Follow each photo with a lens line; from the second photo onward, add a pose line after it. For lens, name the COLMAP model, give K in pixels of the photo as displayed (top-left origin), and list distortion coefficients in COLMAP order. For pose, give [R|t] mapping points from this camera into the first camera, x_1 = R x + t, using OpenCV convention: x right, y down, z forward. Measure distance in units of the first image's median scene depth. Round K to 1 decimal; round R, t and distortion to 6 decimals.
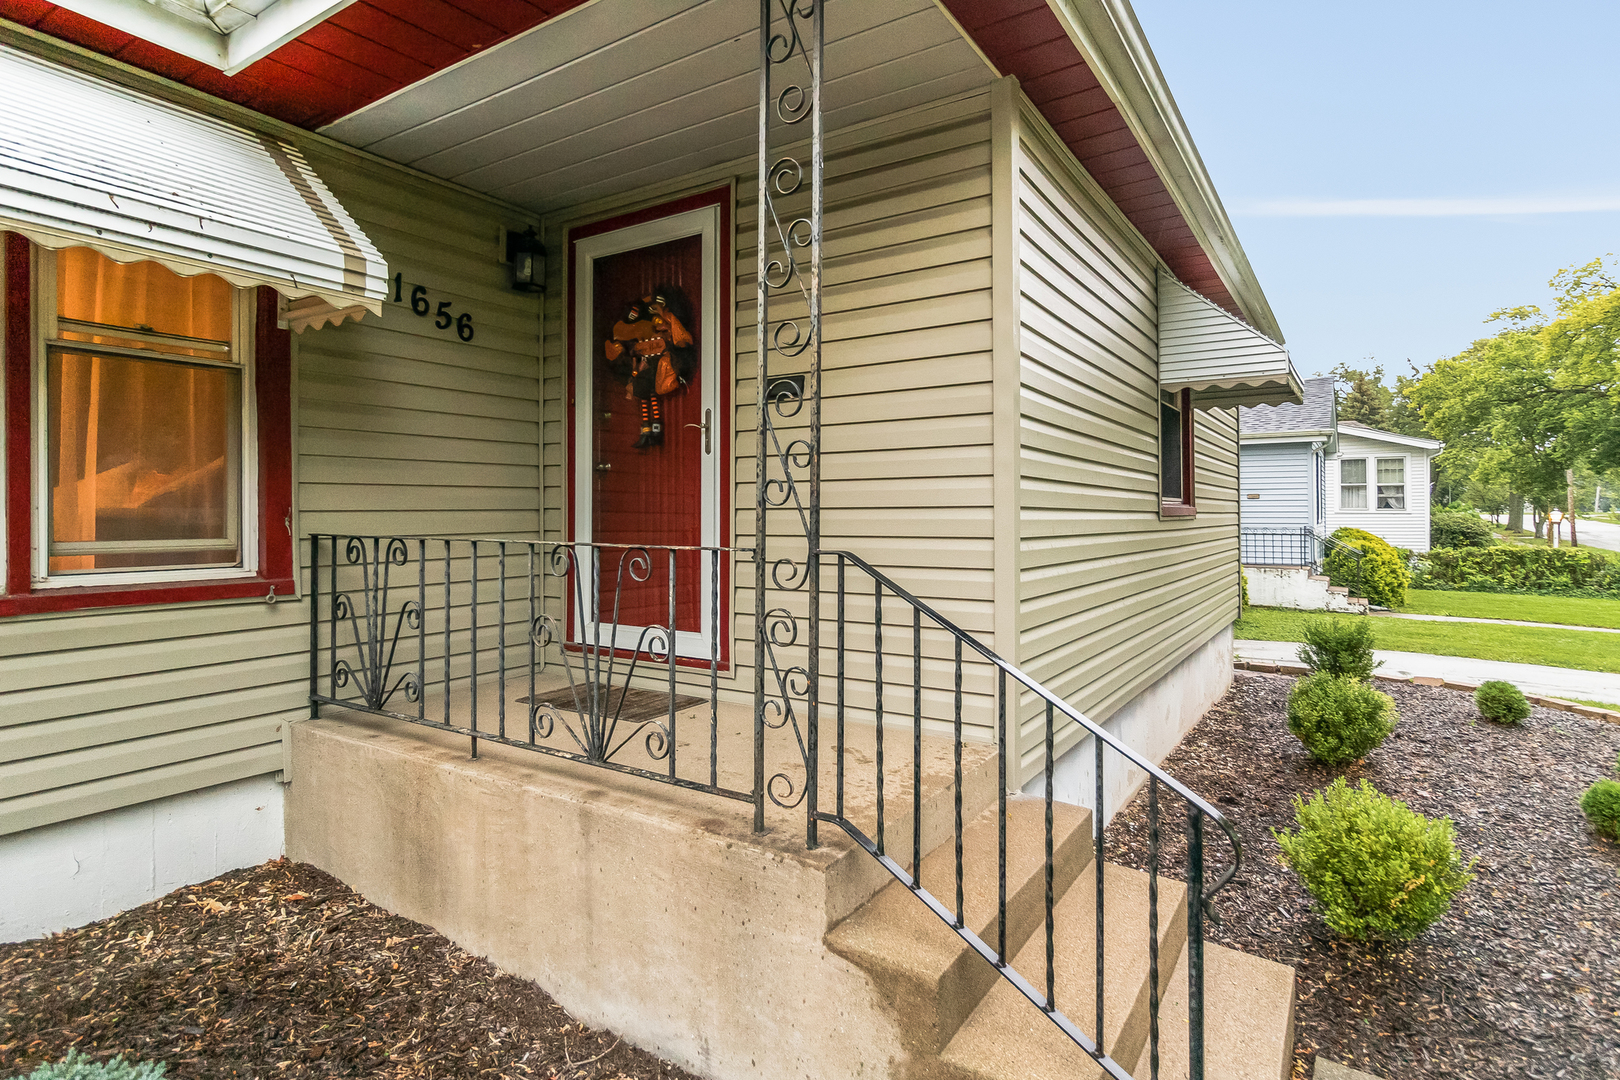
lens RADIAL K [[843.0, 0, 813.0], [0, 843.0, 518.2], [0, 0, 1]] dist [-0.000227, -0.000026]
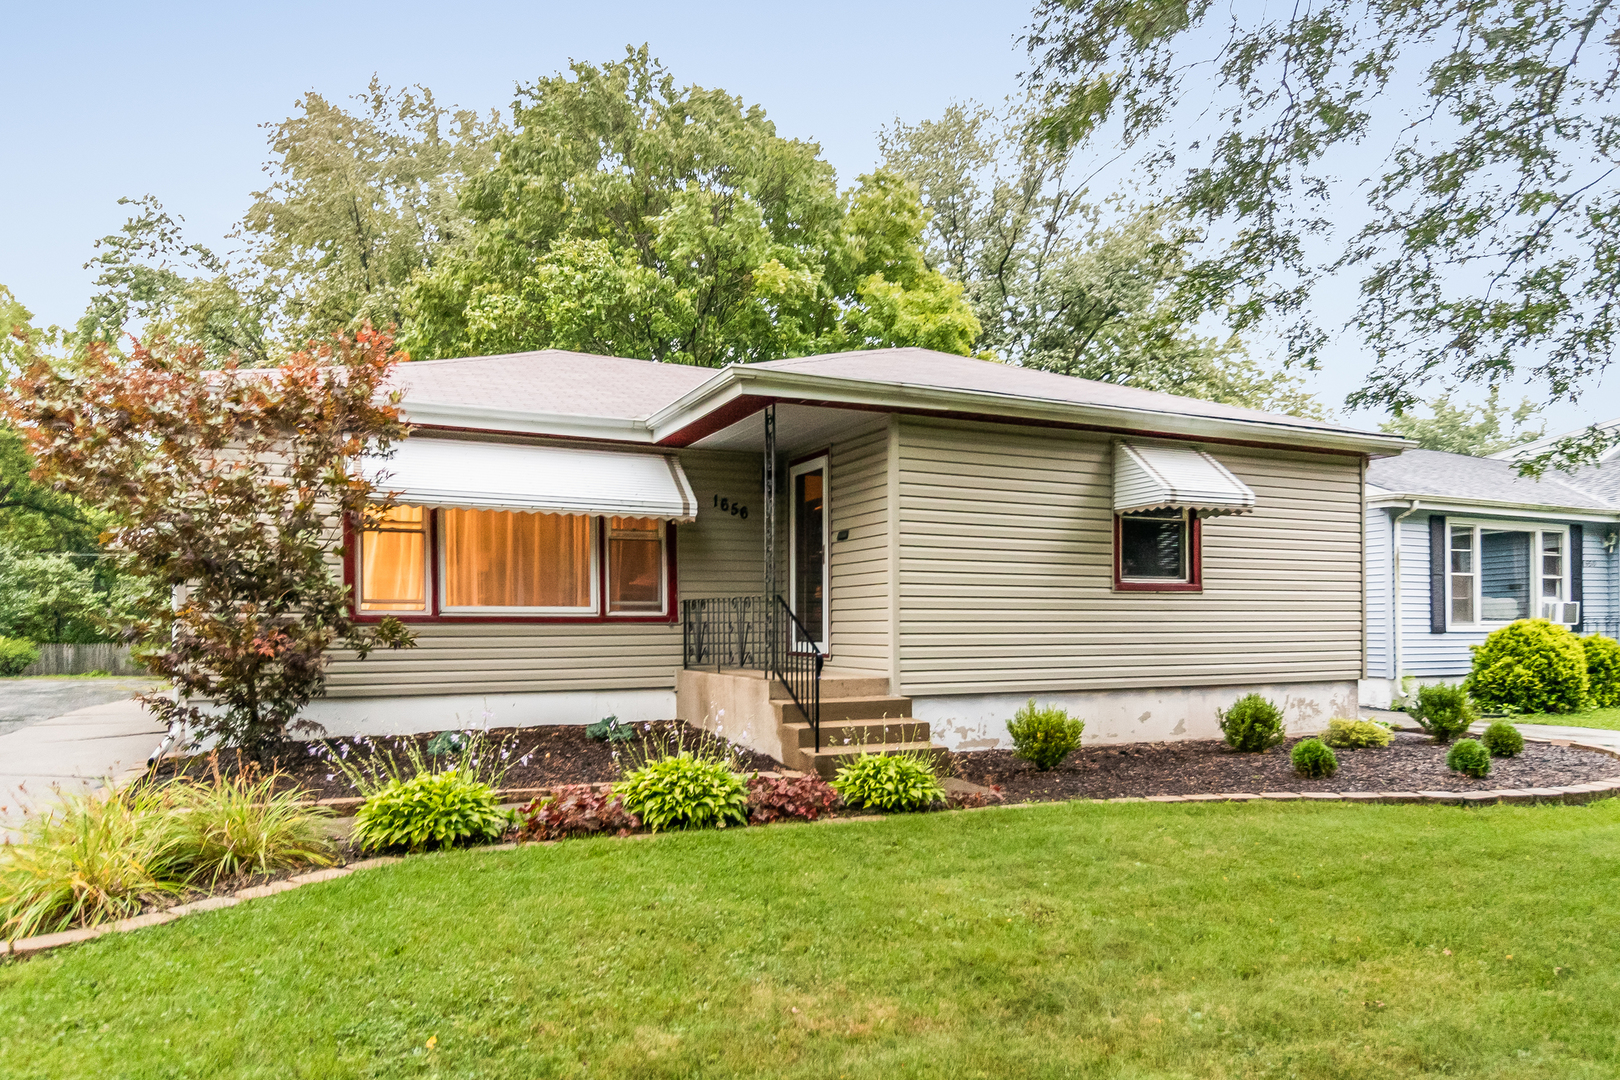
lens RADIAL K [[1034.3, 0, 810.4], [0, 1034.3, 623.9], [0, 0, 1]] dist [0.001751, 0.000209]
pose [[0.843494, -0.003019, -0.537130, 1.526117], [0.005252, 0.999983, 0.002627, 0.089239], [0.537112, -0.005037, 0.843496, -1.571761]]
